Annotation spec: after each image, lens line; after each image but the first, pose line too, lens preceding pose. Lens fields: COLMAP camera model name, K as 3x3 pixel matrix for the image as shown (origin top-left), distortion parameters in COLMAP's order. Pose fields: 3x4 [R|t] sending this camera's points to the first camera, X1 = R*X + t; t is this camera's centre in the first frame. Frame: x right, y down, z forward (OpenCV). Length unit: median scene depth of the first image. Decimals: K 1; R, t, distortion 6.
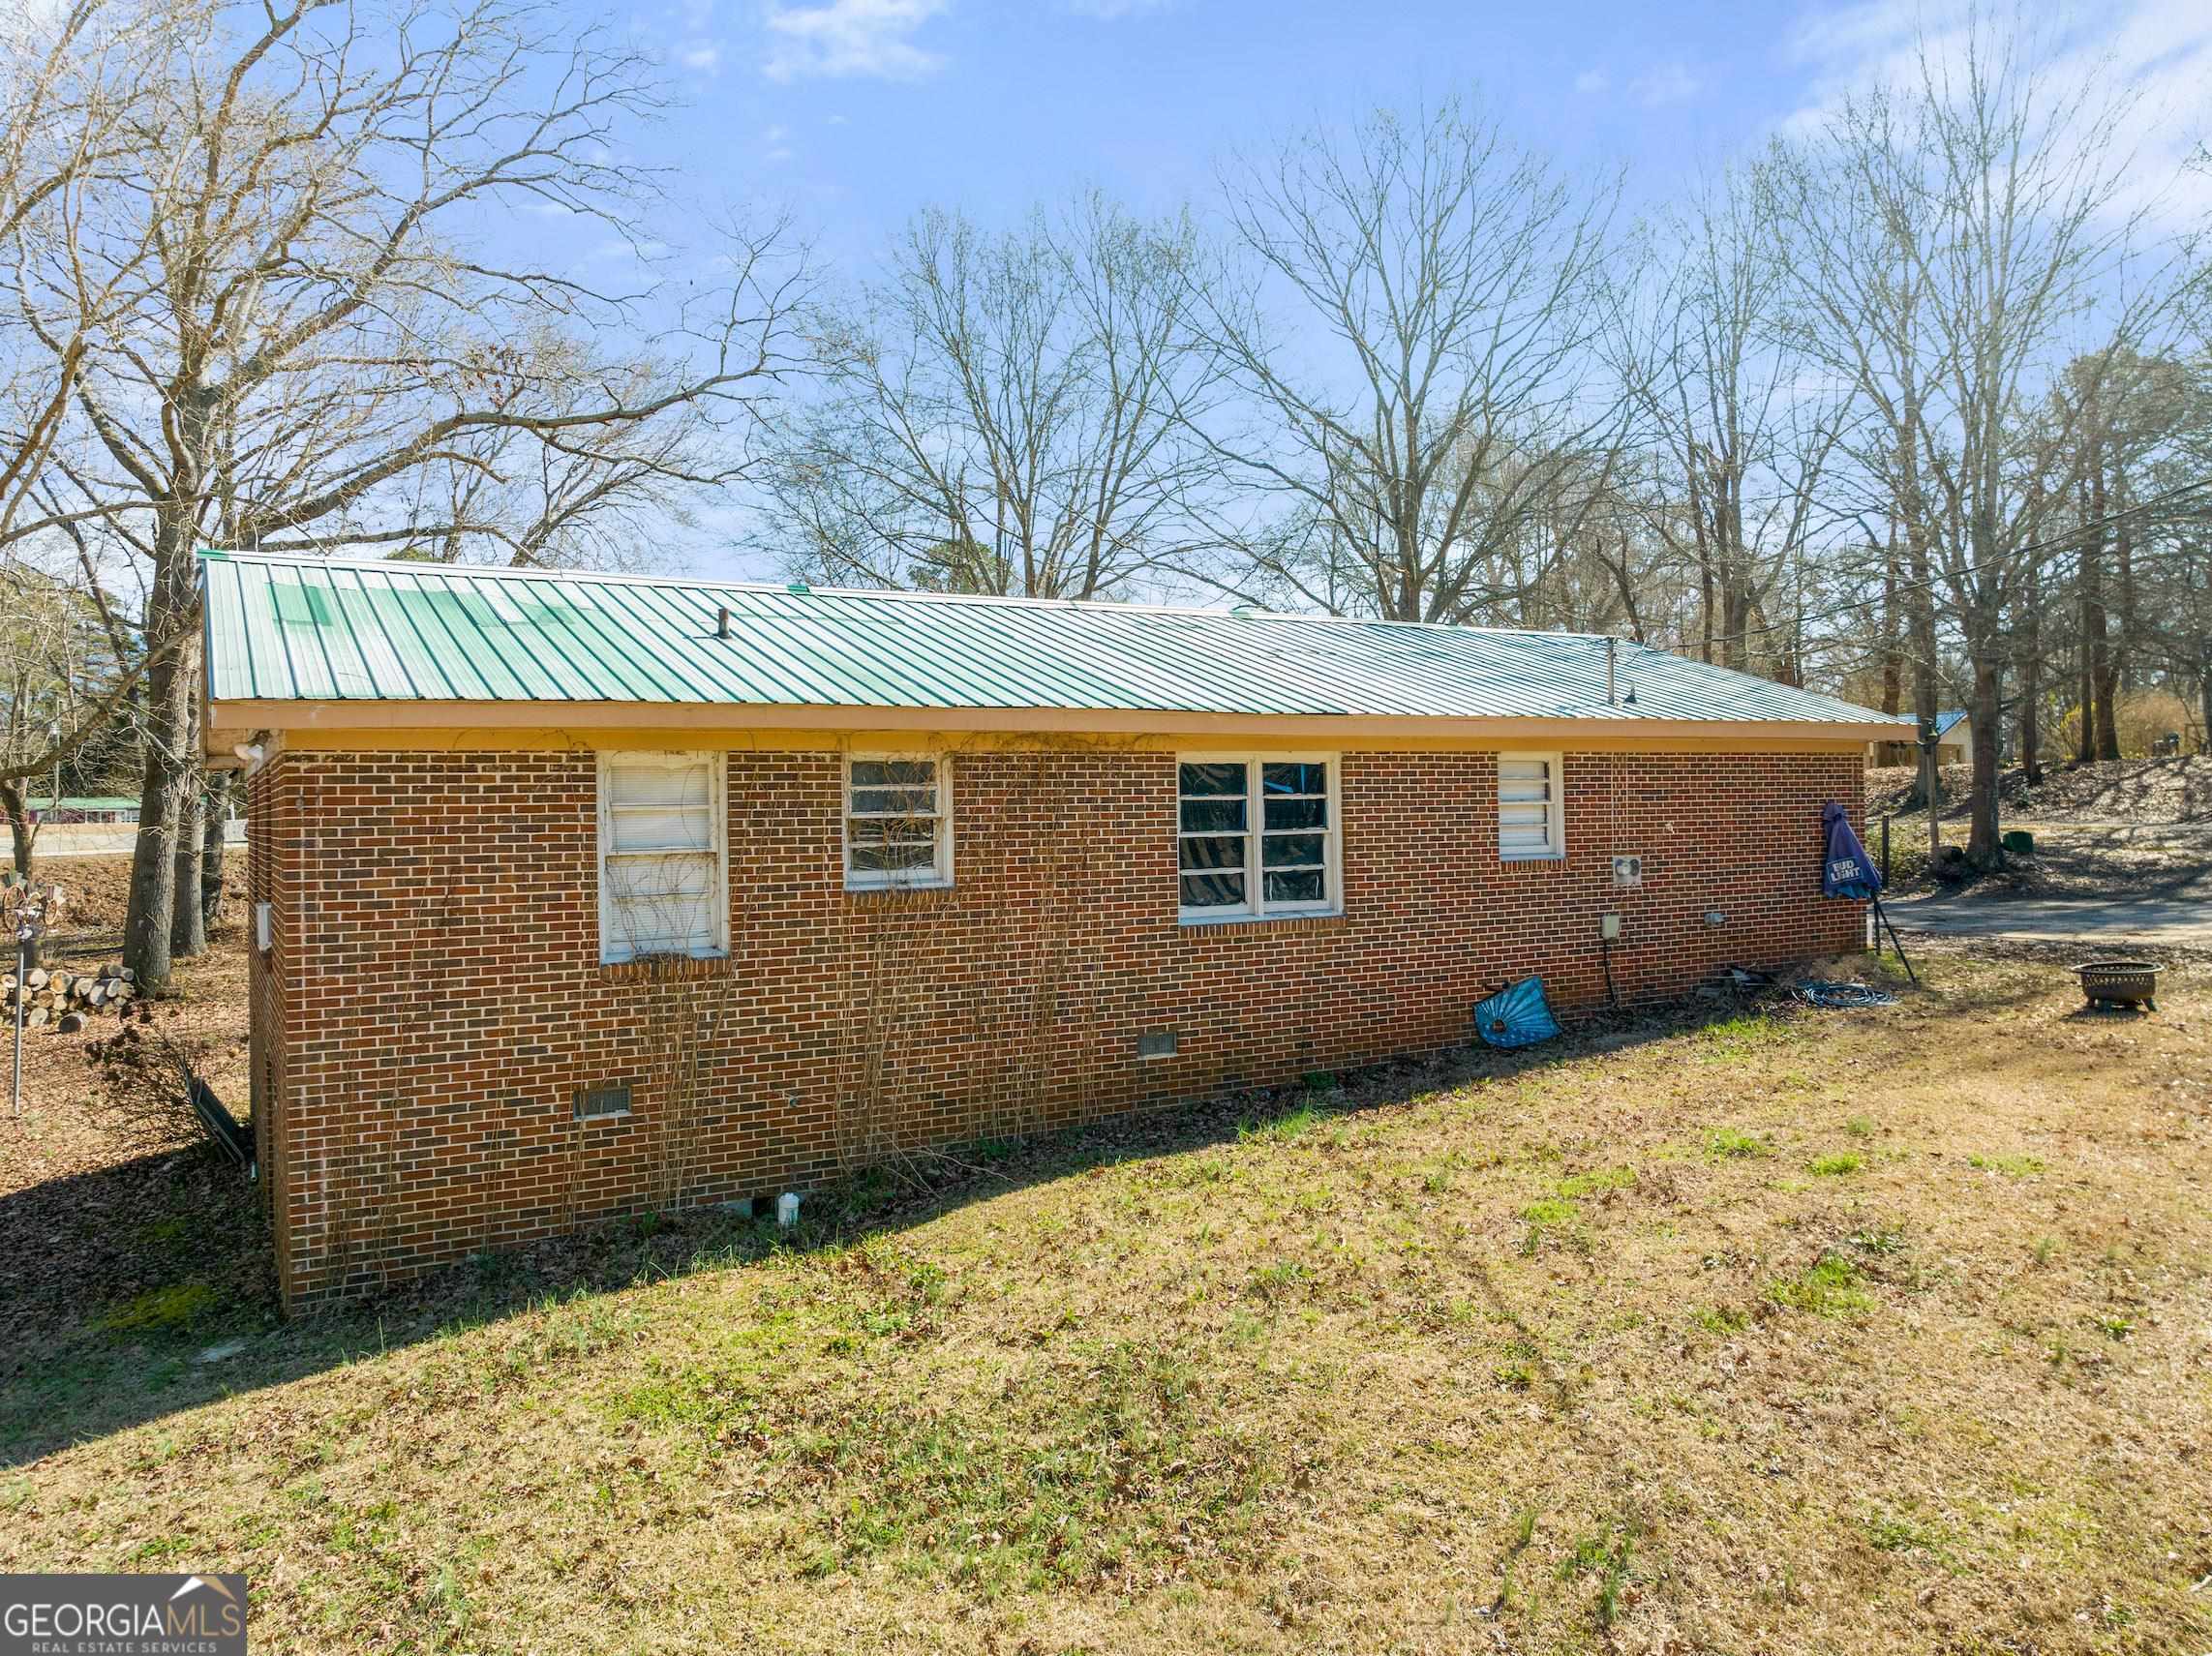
lens RADIAL K [[1518.9, 0, 1105.2], [0, 1518.9, 810.5], [0, 0, 1]] dist [-0.029798, -0.002462]
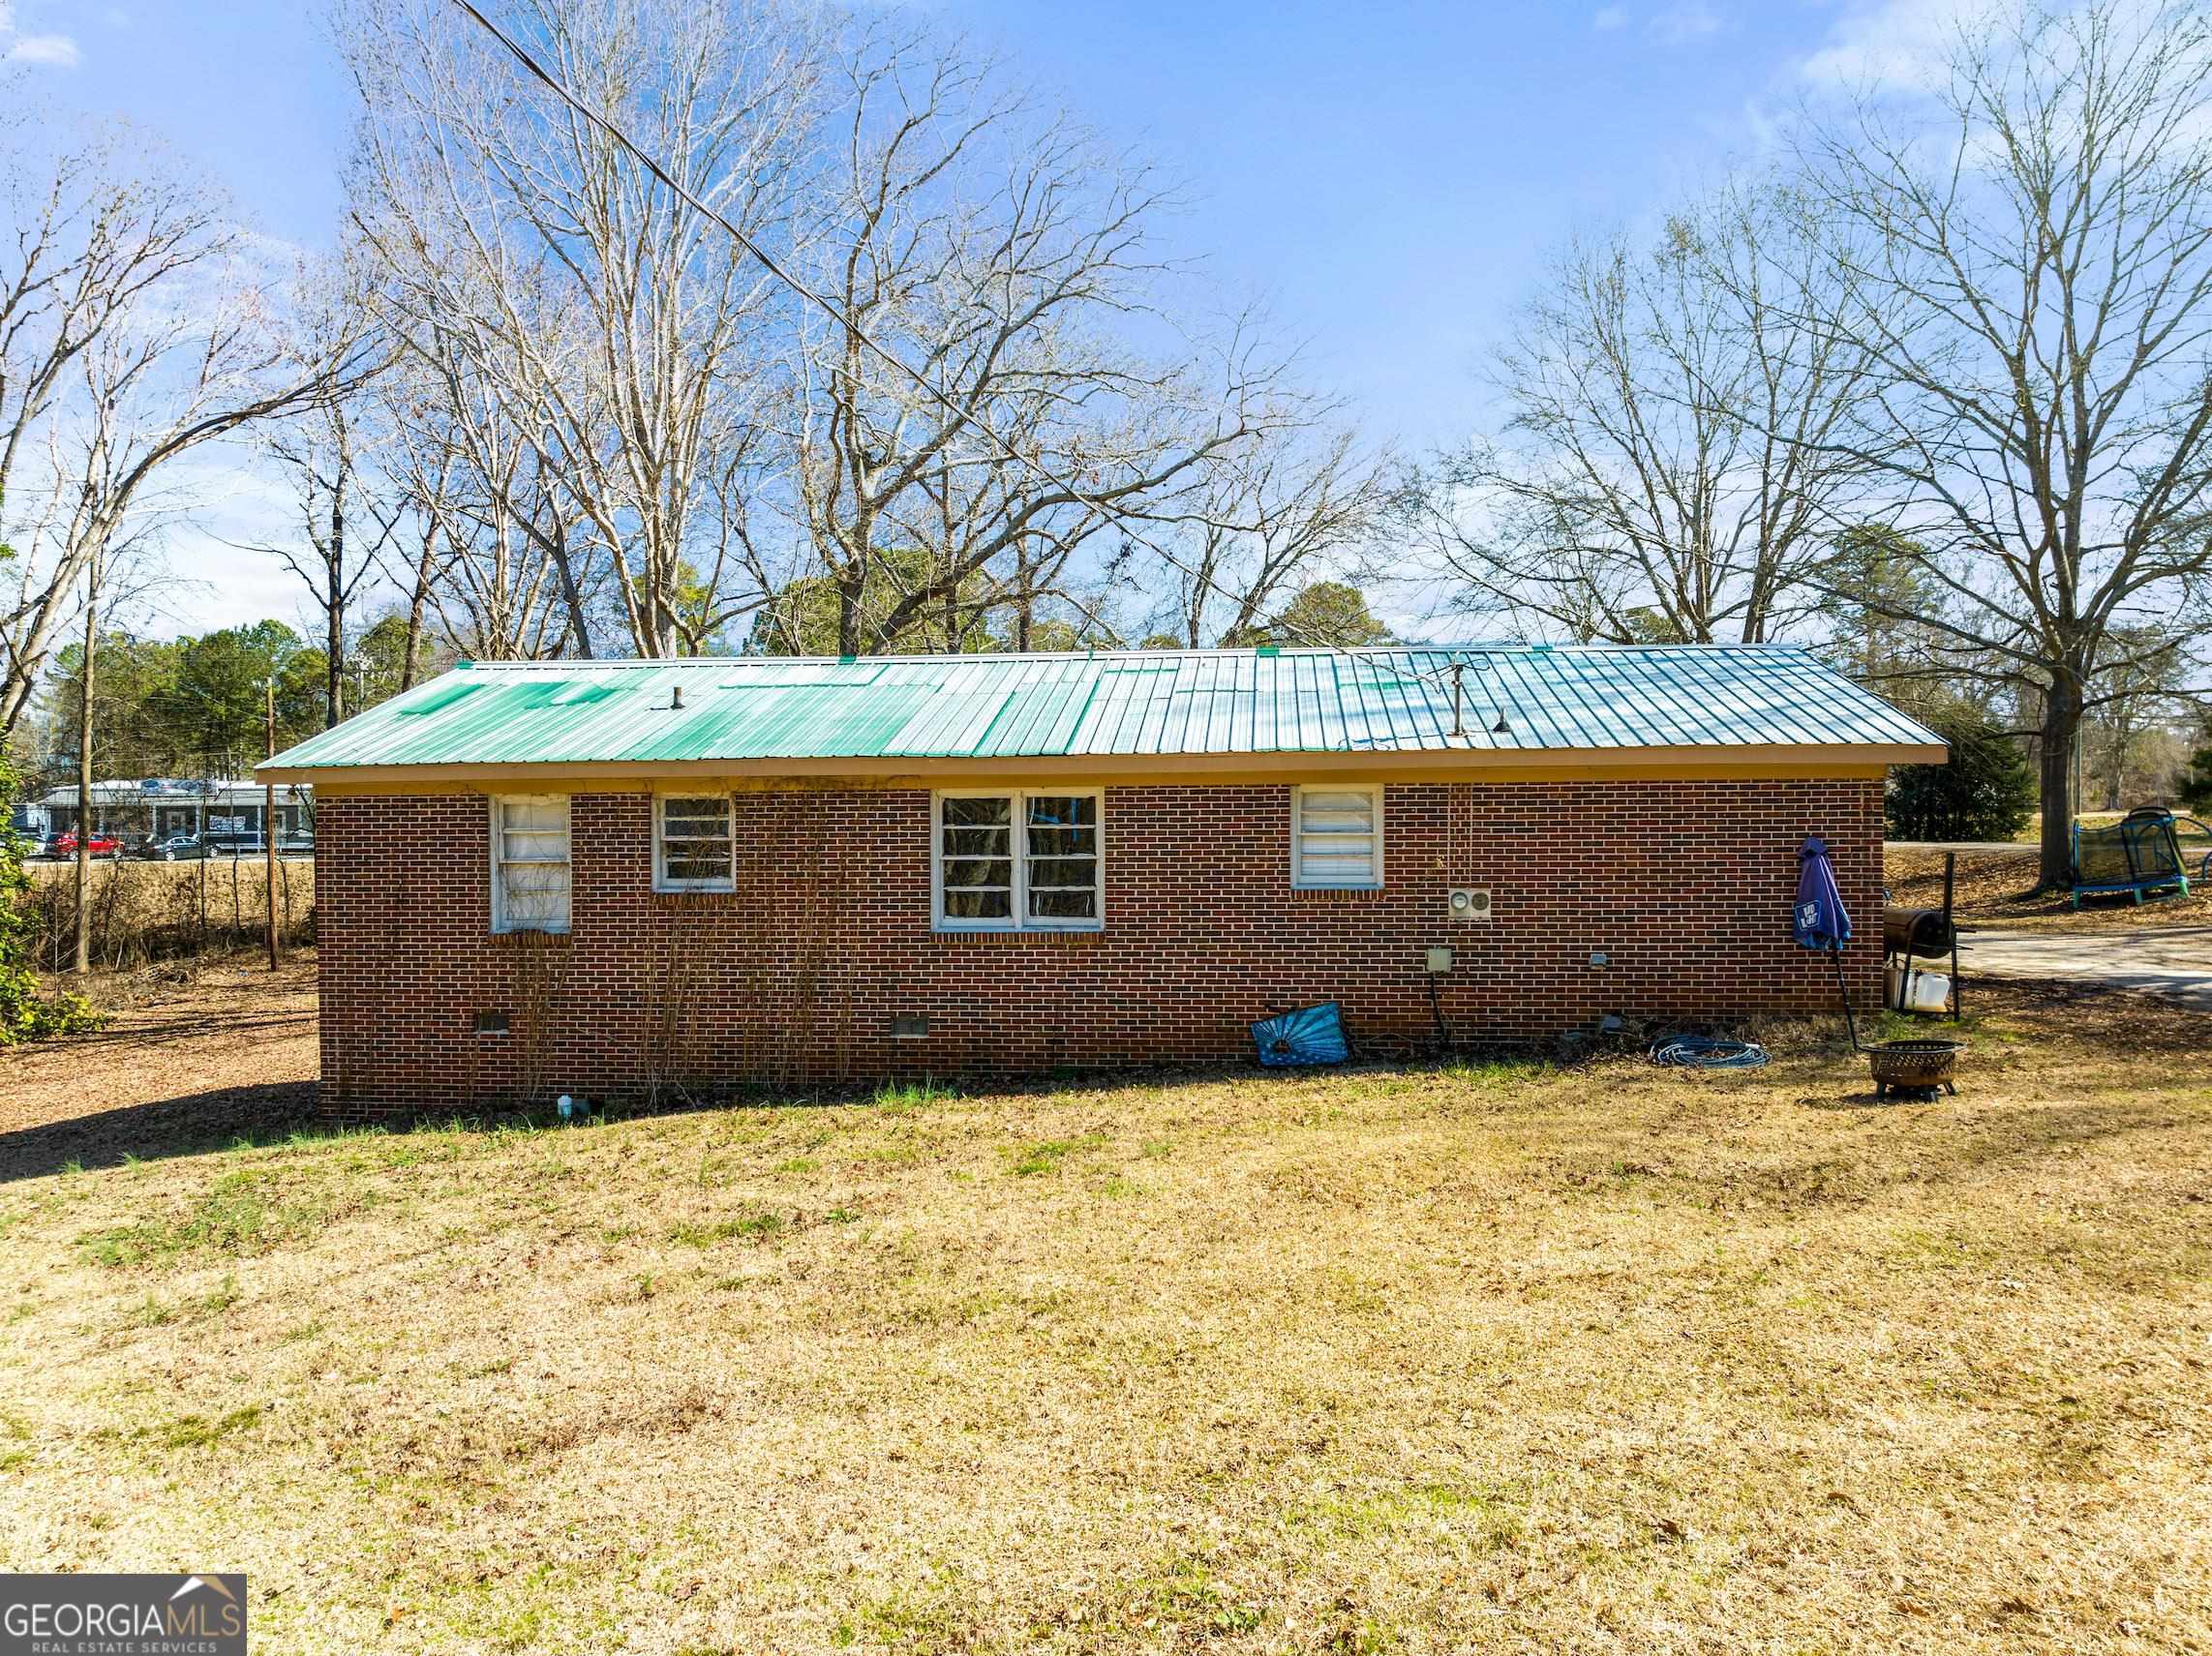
lens RADIAL K [[1518.9, 0, 1102.9], [0, 1518.9, 840.5], [0, 0, 1]] dist [-0.029798, -0.002462]
pose [[0.825650, 0.014715, -0.563991, 0.808210], [-0.008336, 0.999869, 0.013885, -0.014829], [0.564121, -0.006763, 0.825664, 0.067492]]
